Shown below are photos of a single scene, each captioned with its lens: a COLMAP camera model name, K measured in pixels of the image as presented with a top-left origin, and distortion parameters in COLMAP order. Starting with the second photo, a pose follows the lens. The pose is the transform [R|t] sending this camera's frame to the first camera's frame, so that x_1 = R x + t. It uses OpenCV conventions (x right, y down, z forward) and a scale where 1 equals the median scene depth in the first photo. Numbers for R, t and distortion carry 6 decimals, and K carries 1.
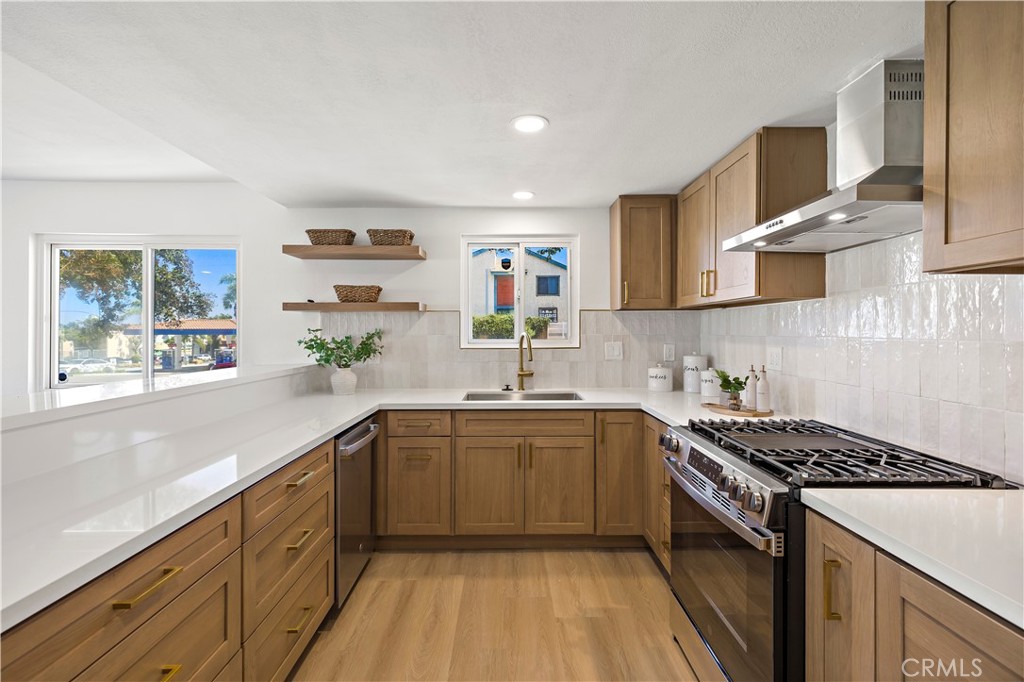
lens RADIAL K [[440.0, 0, 512.0], [0, 440.0, 332.0], [0, 0, 1]] dist [-0.000507, 0.000086]
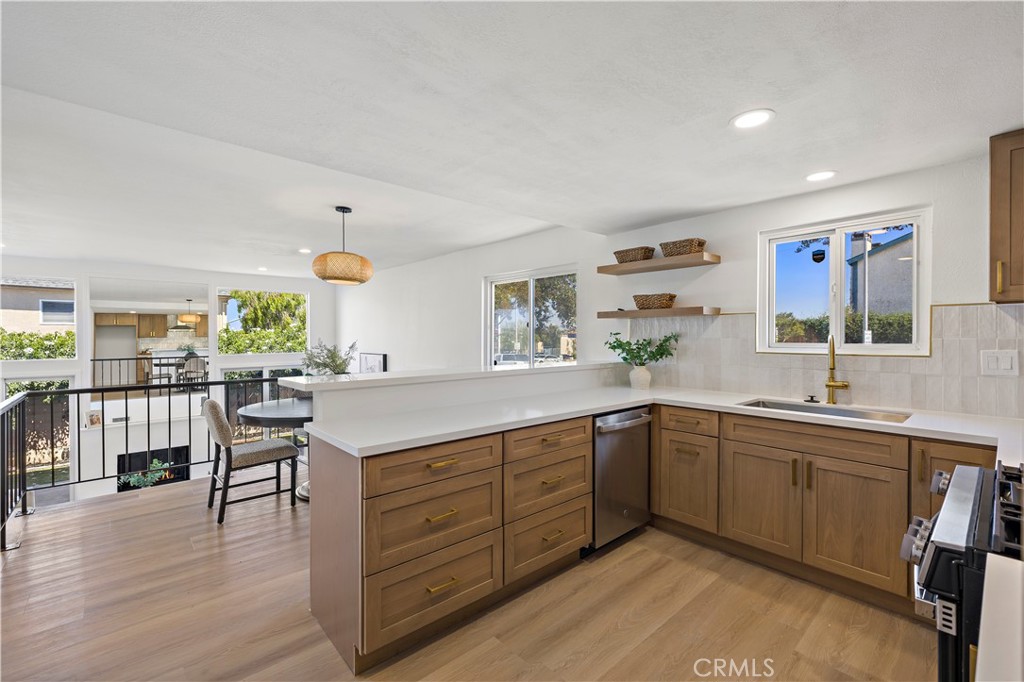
lens RADIAL K [[438.0, 0, 511.5], [0, 438.0, 338.0], [0, 0, 1]] dist [-0.000425, -0.000362]
pose [[0.655603, 0.004171, -0.755094, 0.292145], [-0.000297, 0.999986, 0.005266, 0.001631], [0.755106, -0.003228, 0.655595, -0.020607]]
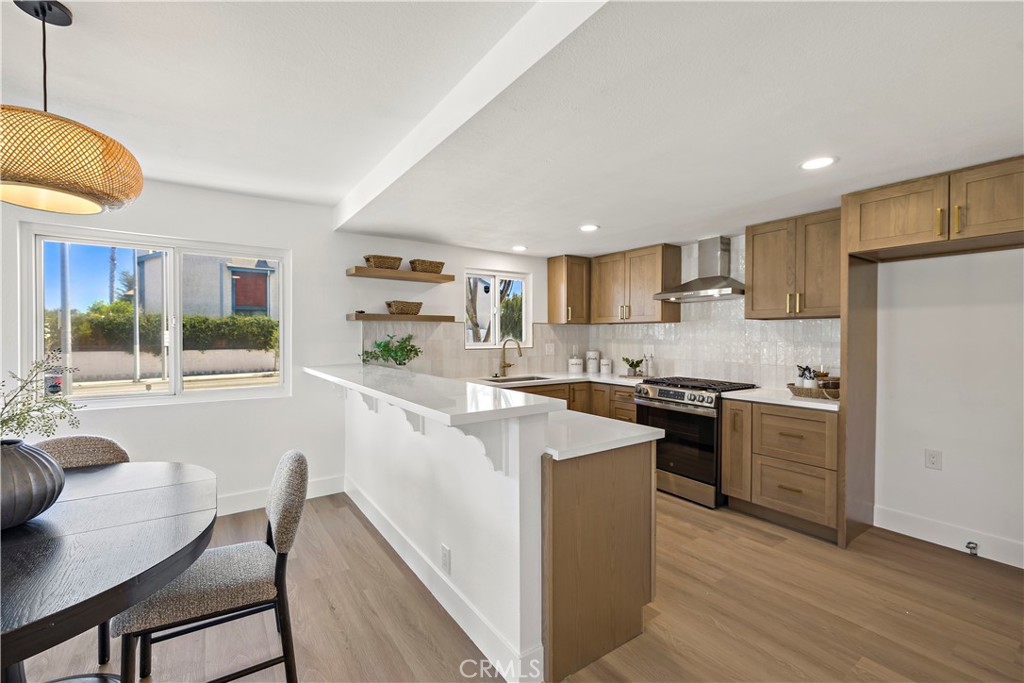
lens RADIAL K [[431.9, 0, 508.4], [0, 431.9, 340.4], [0, 0, 1]] dist [0.000086, 0.000014]
pose [[0.833131, -0.003768, 0.553063, -0.887184], [-0.001679, 0.999955, 0.009342, -0.003938], [-0.553073, -0.008712, 0.833087, -0.251307]]
